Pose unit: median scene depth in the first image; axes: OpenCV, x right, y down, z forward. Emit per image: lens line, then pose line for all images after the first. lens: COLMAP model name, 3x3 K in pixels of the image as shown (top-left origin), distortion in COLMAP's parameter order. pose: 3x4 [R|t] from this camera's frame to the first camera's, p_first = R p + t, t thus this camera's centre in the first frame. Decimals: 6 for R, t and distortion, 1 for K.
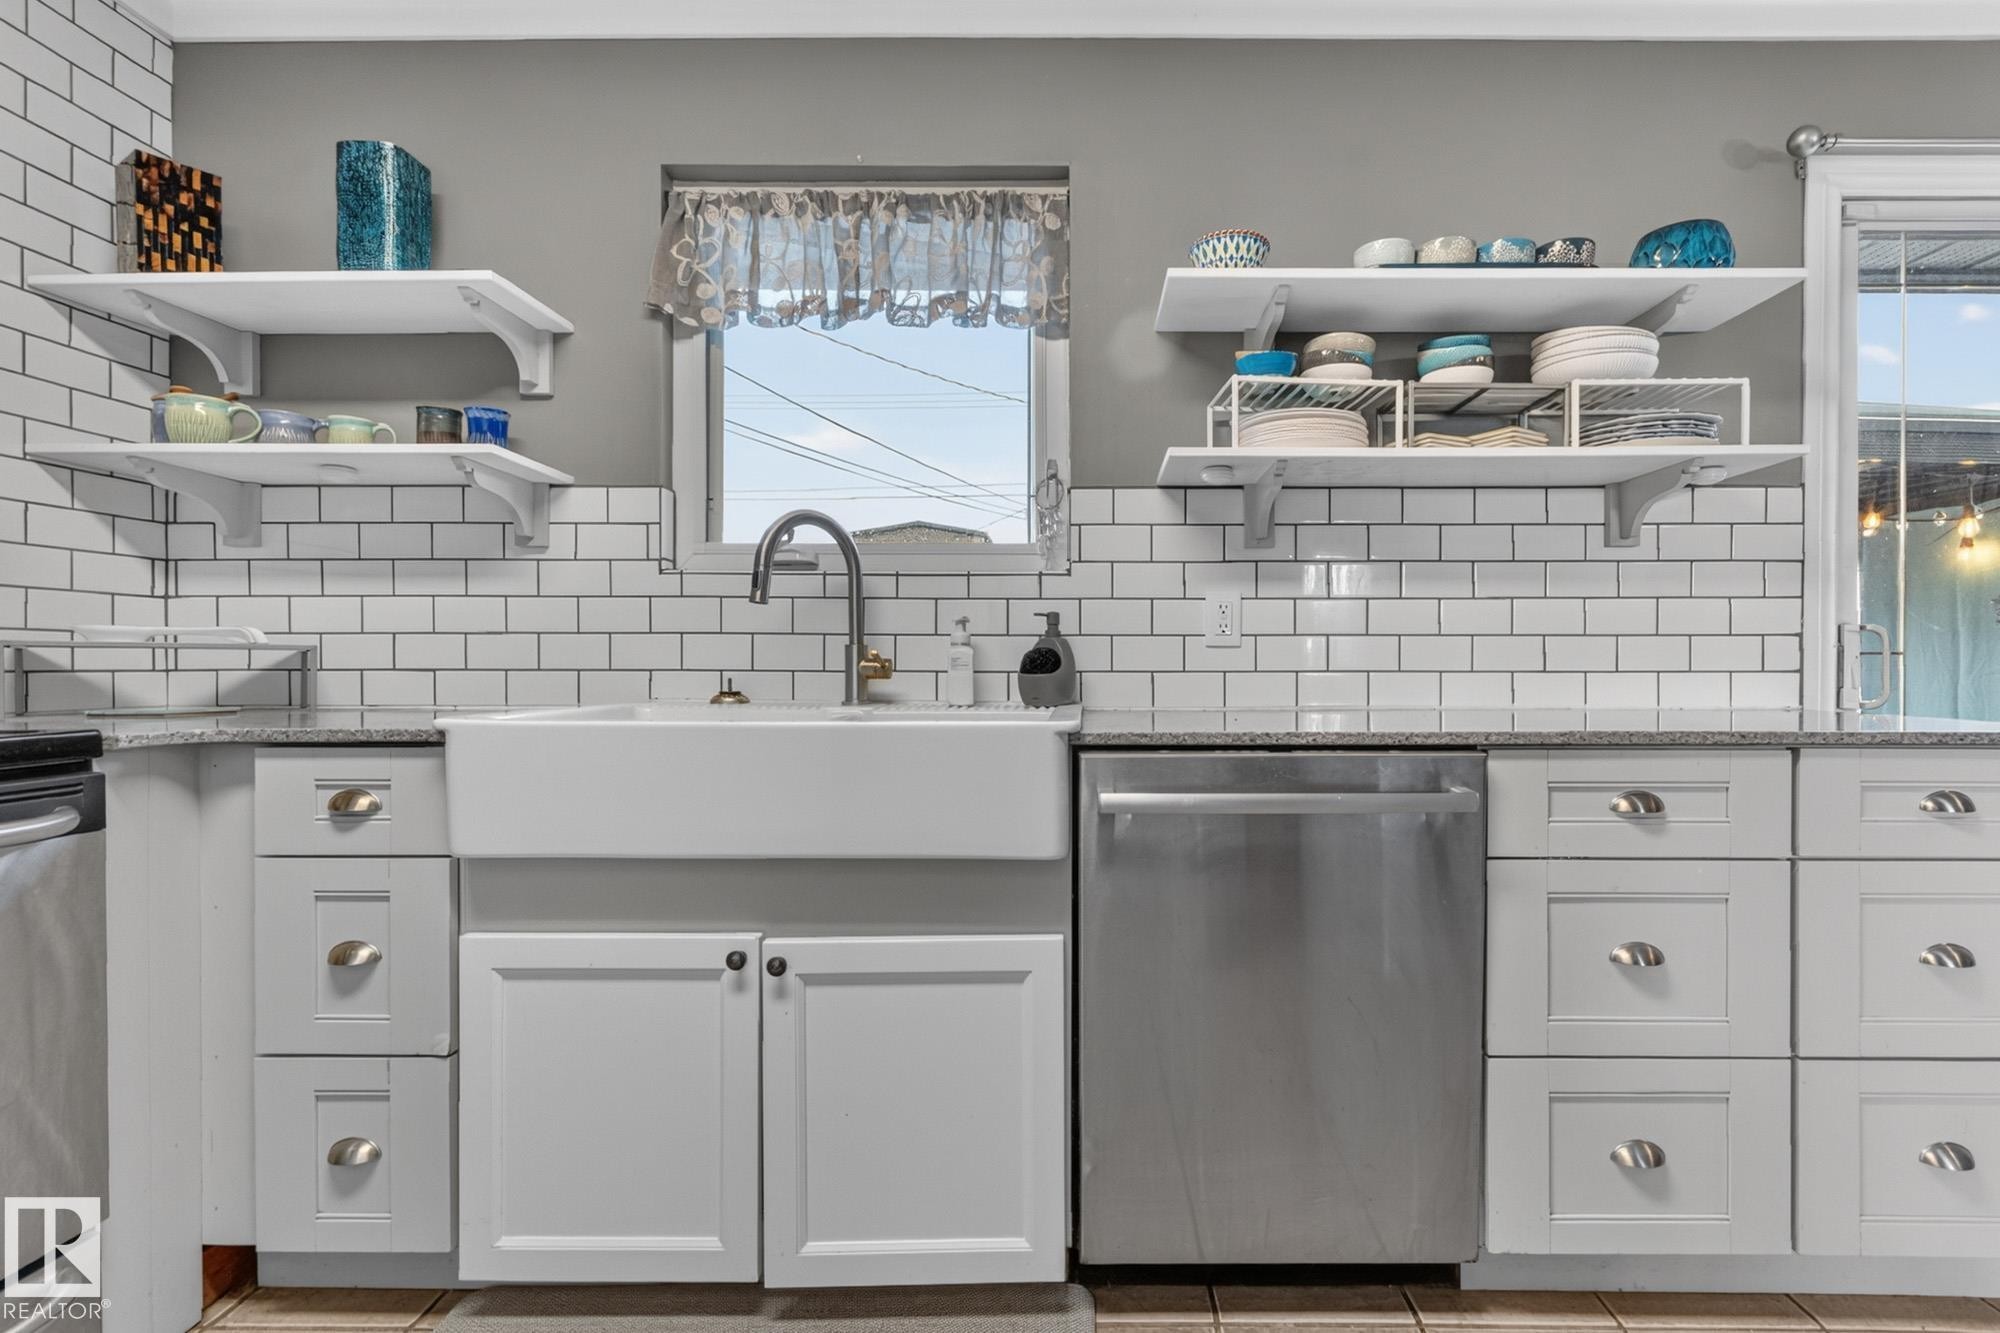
lens RADIAL K [[898.4, 0, 1049.8], [0, 898.4, 665.0], [0, 0, 1]] dist [-0.009566, -0.000480]
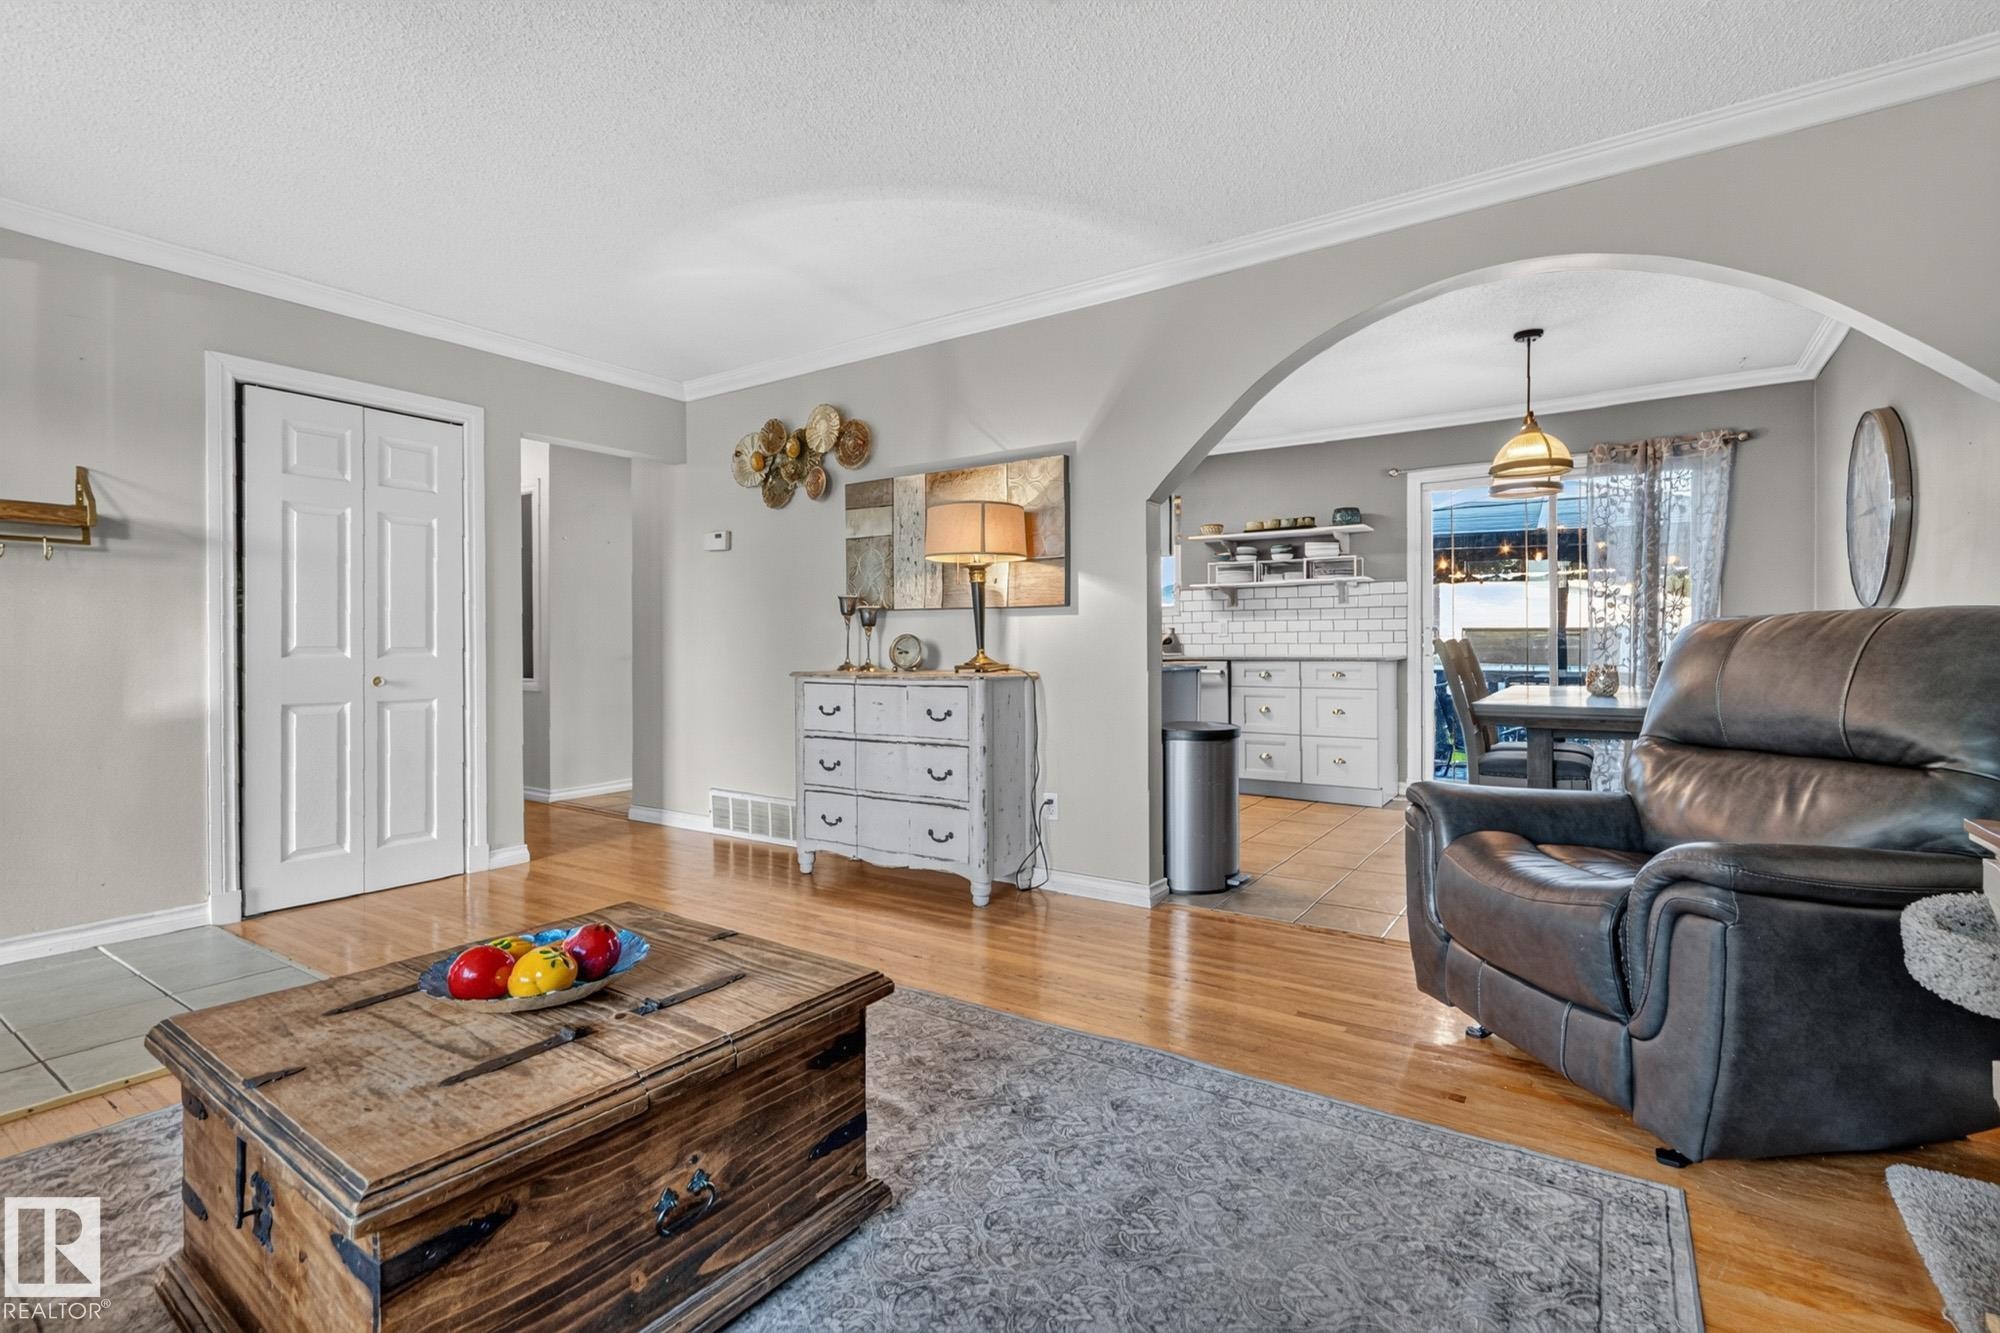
lens RADIAL K [[898.4, 0, 1049.8], [0, 898.4, 665.0], [0, 0, 1]] dist [-0.009566, -0.000480]
pose [[0.852472, 0.007224, -0.522722, 1.490525], [0.005718, 0.999716, 0.023141, 0.004835], [0.522741, -0.022716, 0.852189, -2.343857]]
